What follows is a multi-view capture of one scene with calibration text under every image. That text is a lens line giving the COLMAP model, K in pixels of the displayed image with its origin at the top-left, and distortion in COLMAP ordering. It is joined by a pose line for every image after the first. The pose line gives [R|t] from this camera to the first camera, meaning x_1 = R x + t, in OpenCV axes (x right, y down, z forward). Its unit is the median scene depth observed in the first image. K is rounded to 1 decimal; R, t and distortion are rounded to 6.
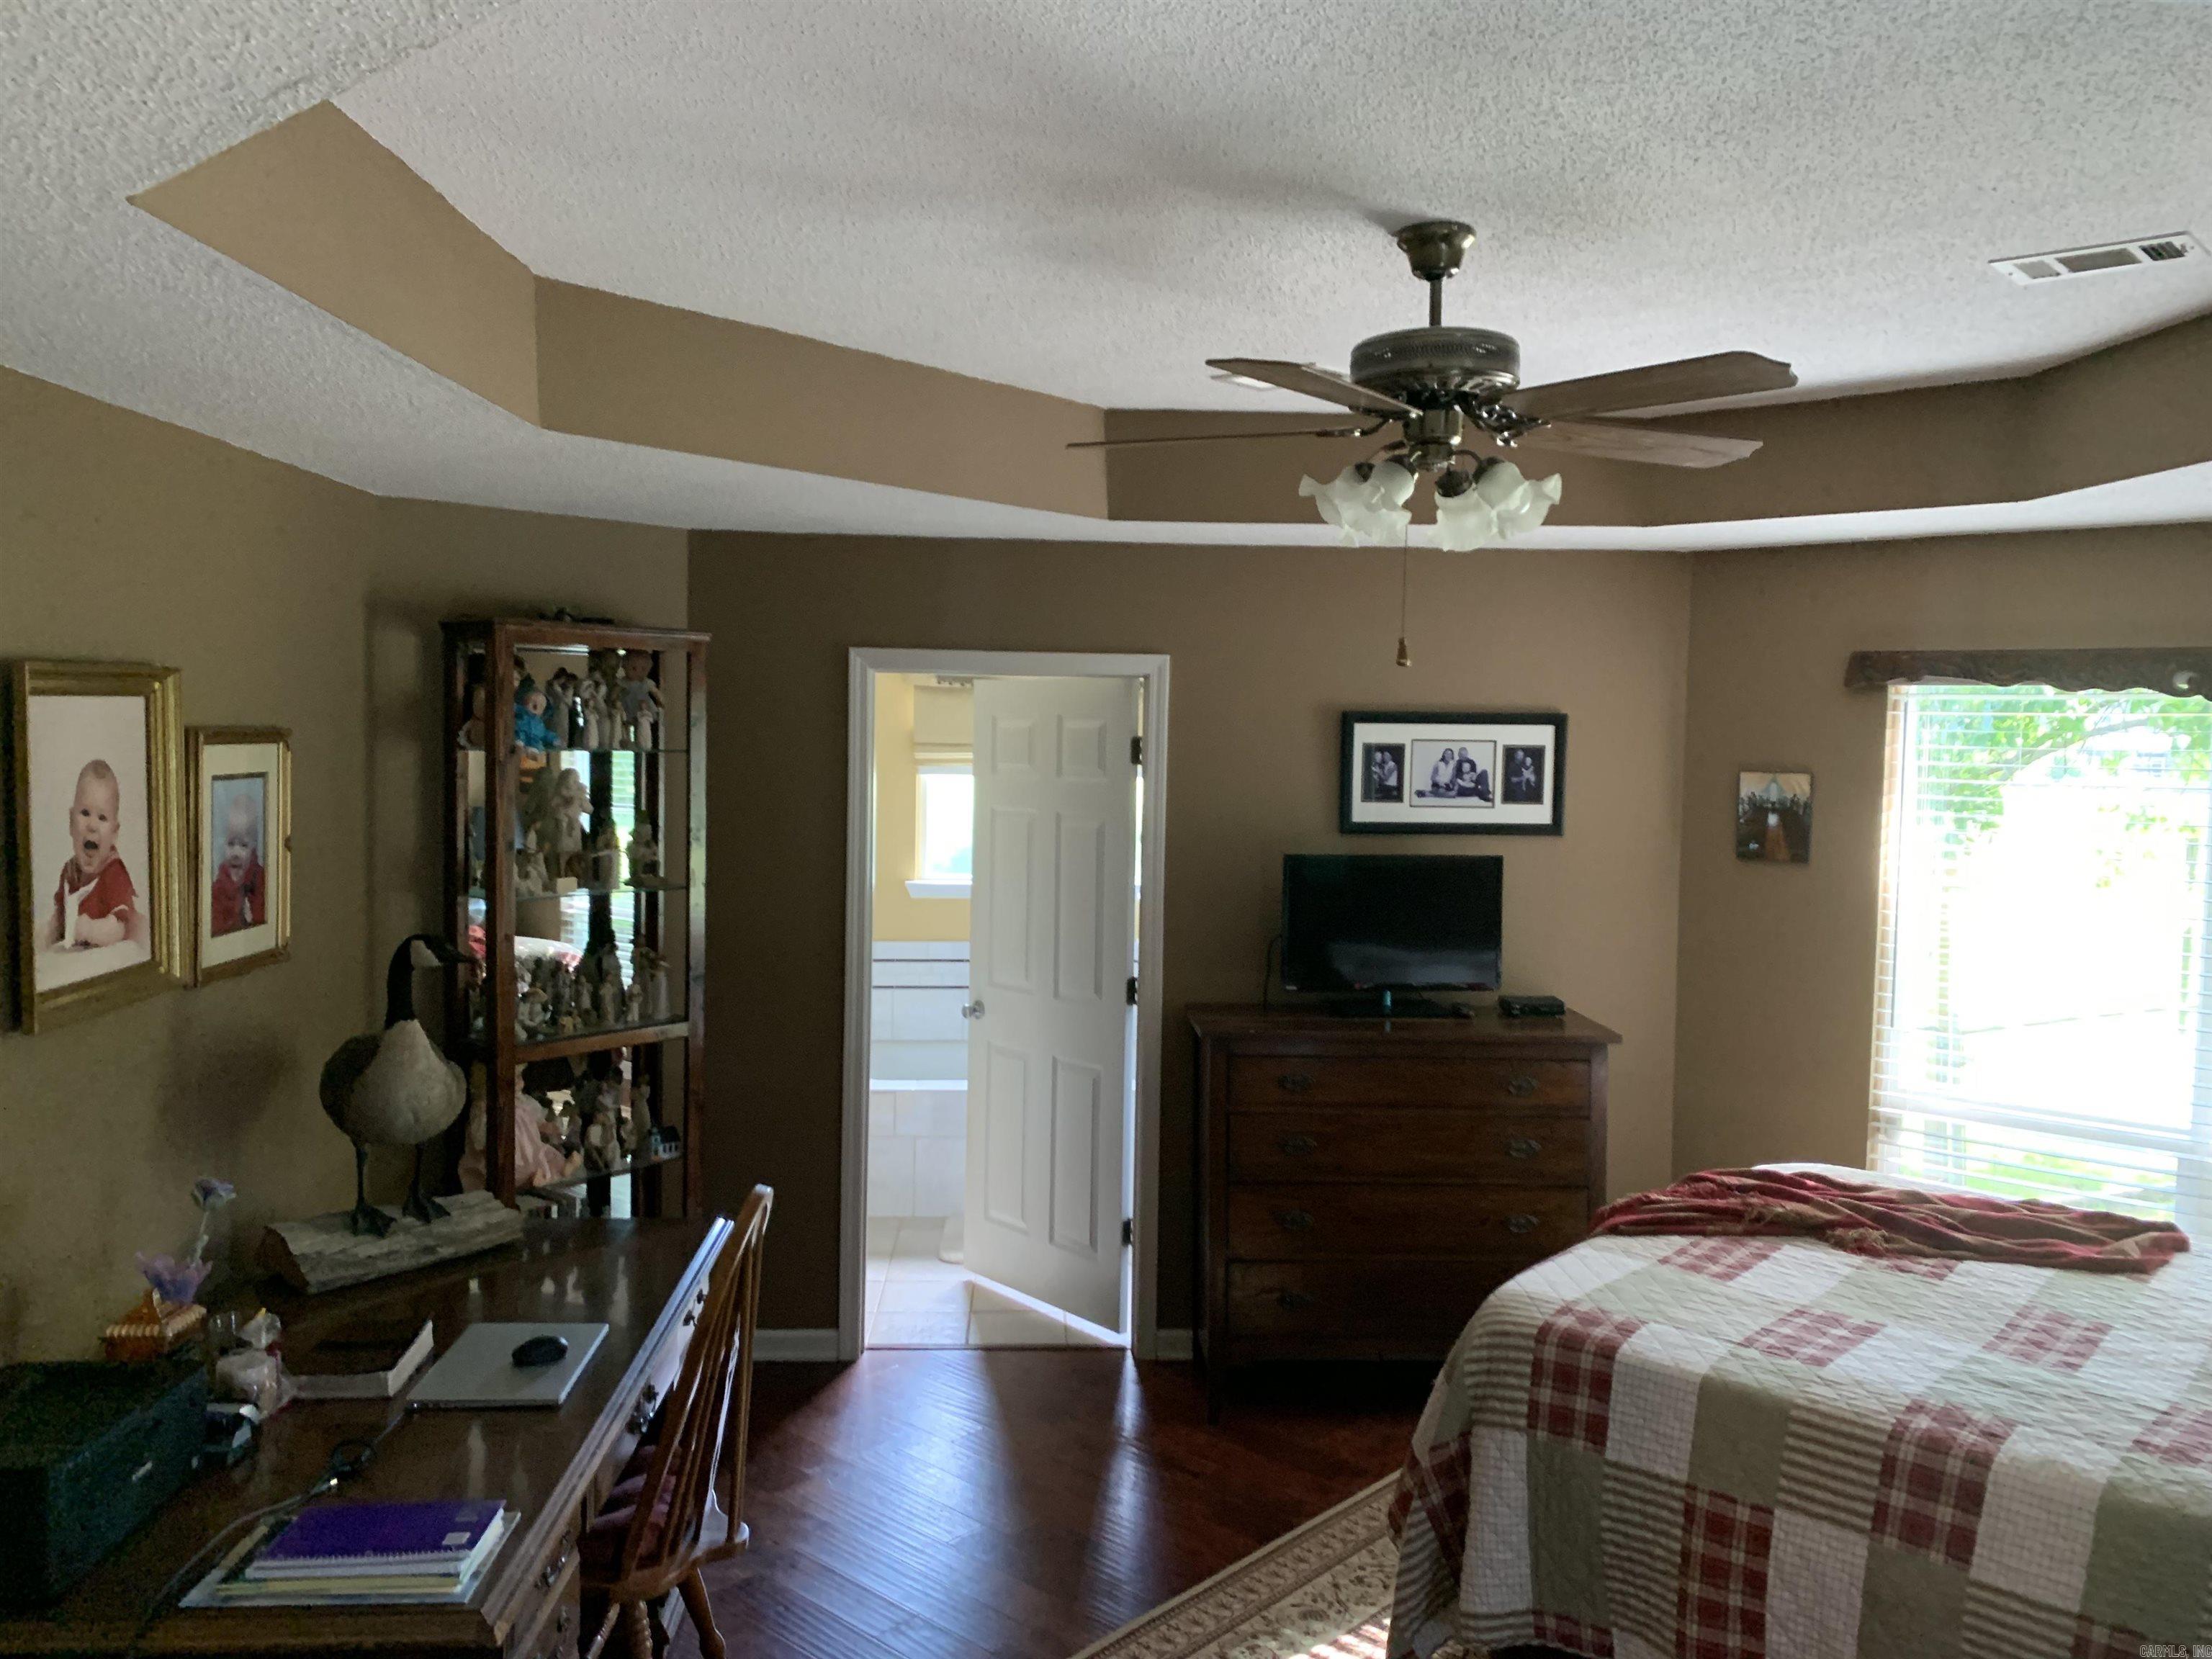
lens RADIAL K [[1688.1, 0, 1100.9], [0, 1688.1, 829.9], [0, 0, 1]] dist [0.005229, -0.018905]
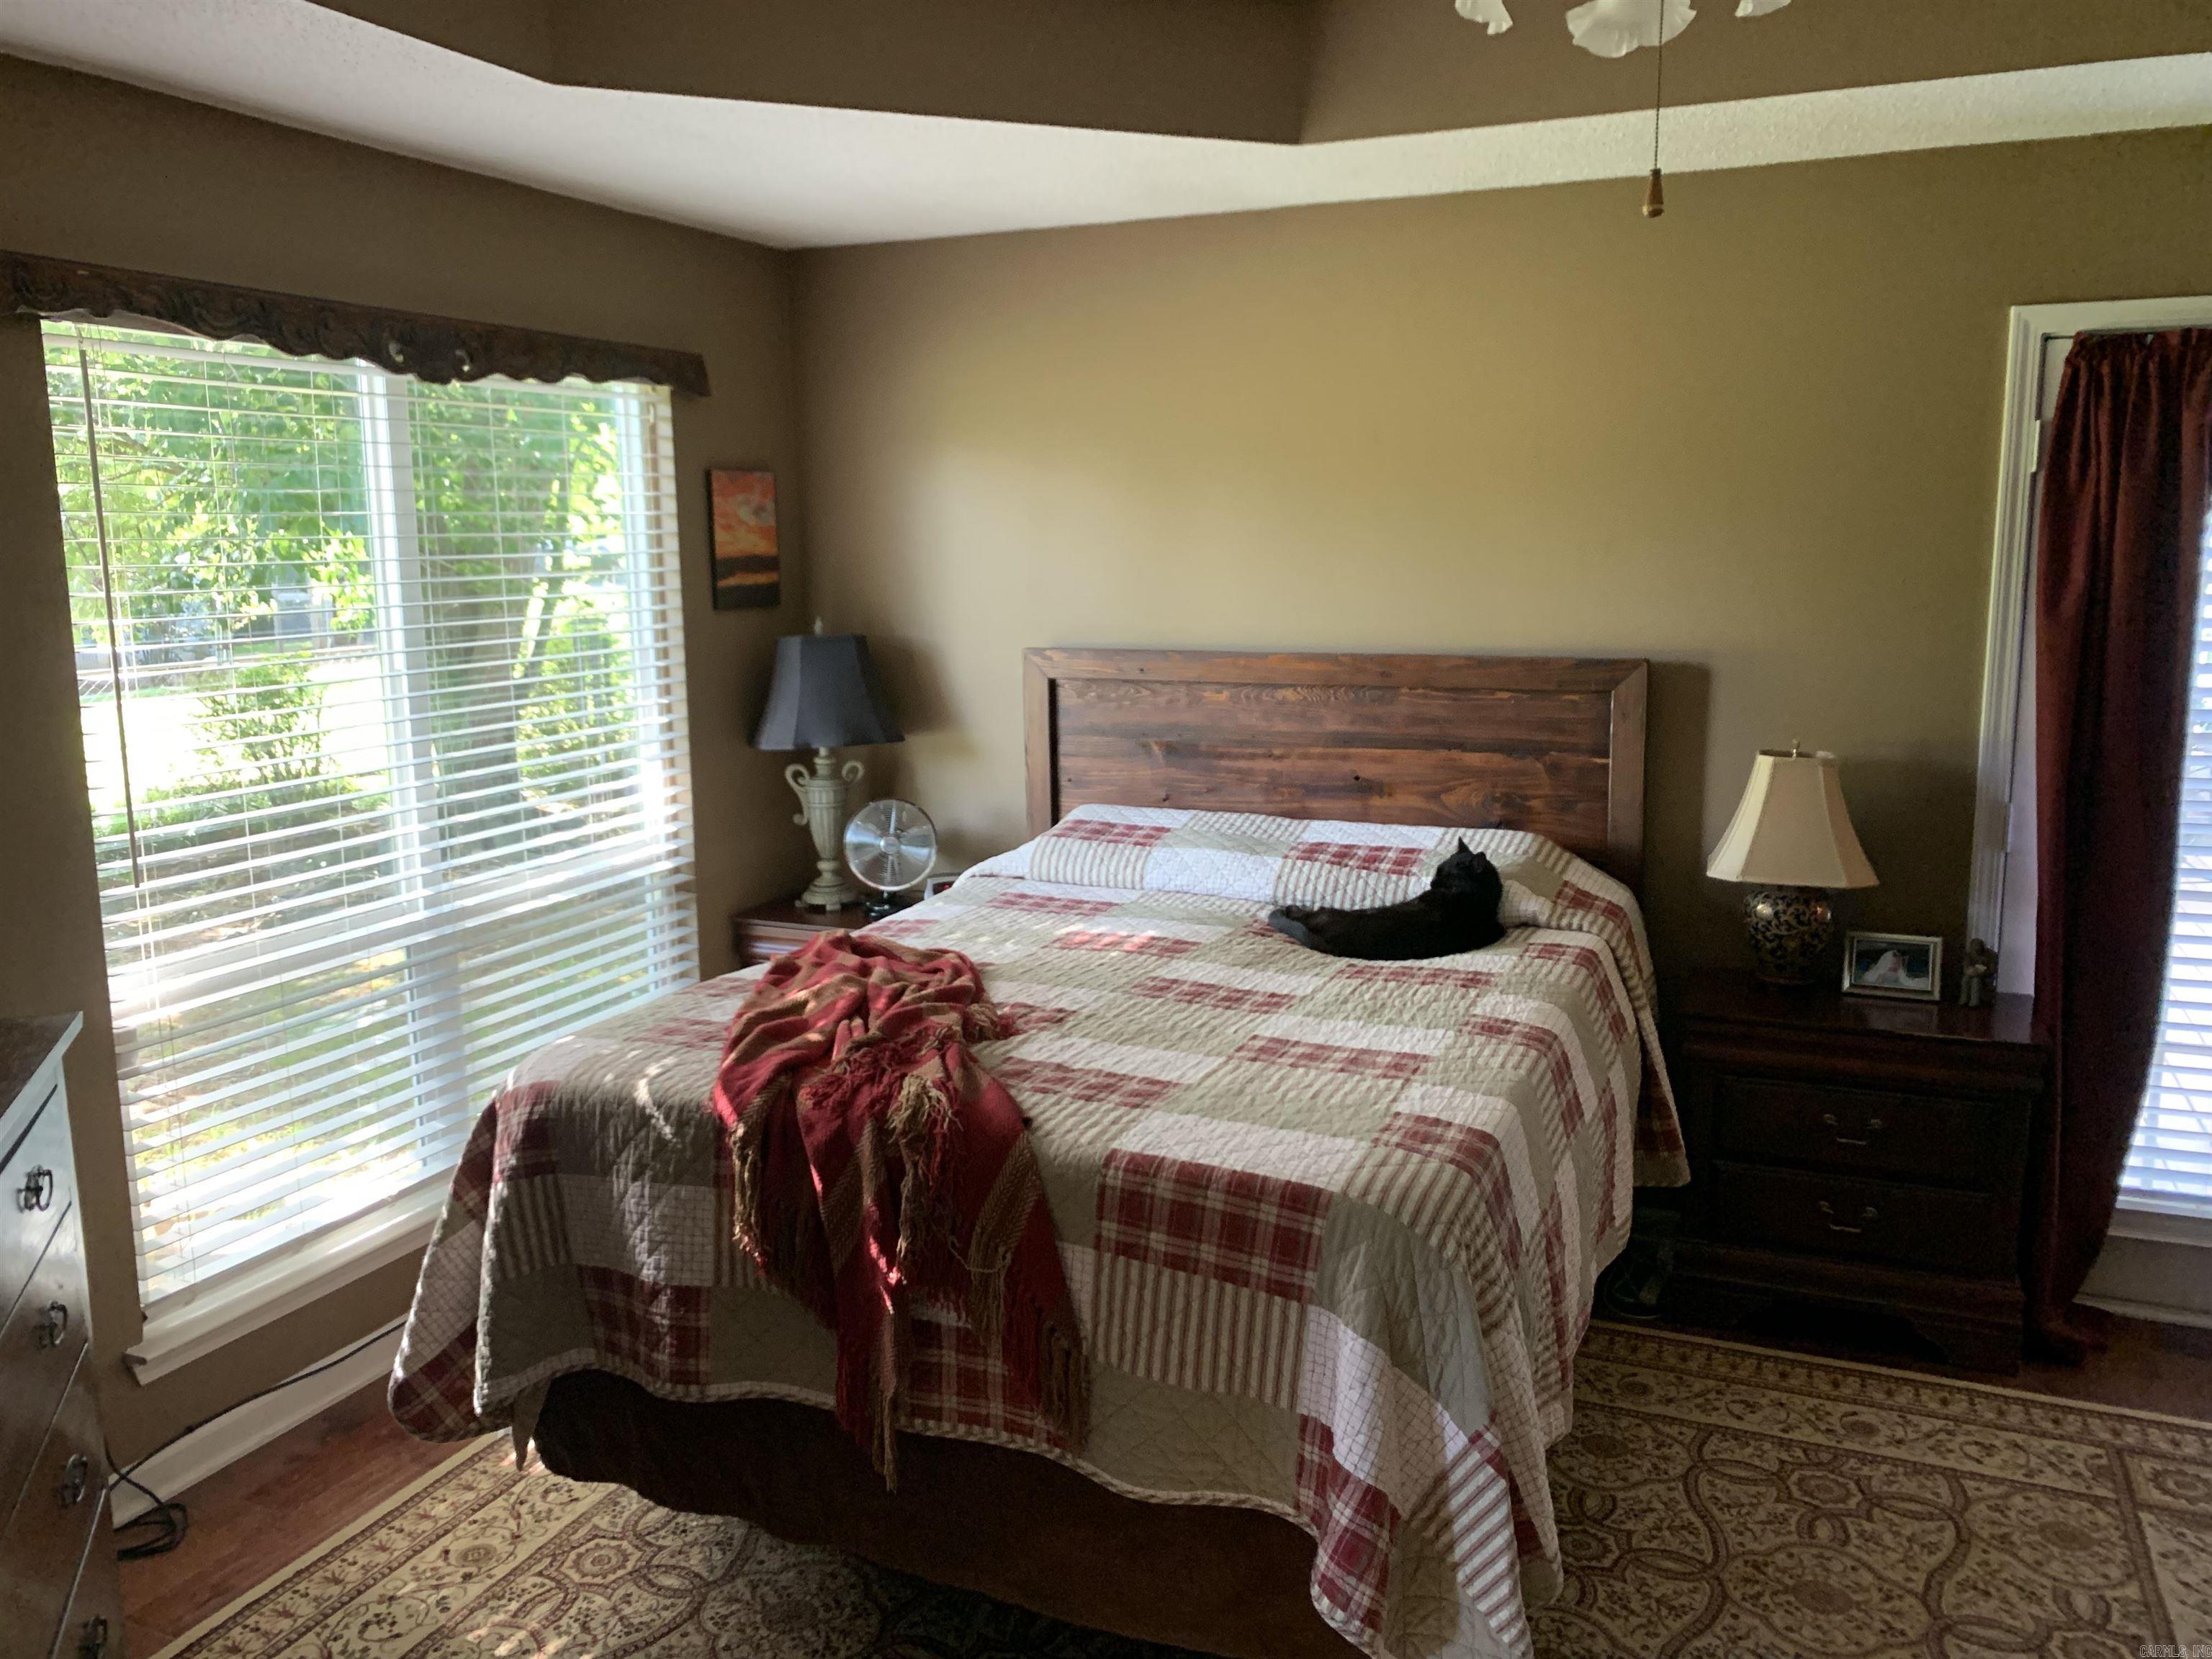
lens RADIAL K [[1688.1, 0, 1098.5], [0, 1688.1, 820.8], [0, 0, 1]] dist [0.005229, -0.018905]
pose [[-0.302266, -0.179528, 0.936165, -0.347407], [0.059872, 0.976589, 0.206612, -0.021147], [-0.951342, 0.118502, -0.284441, 1.265369]]
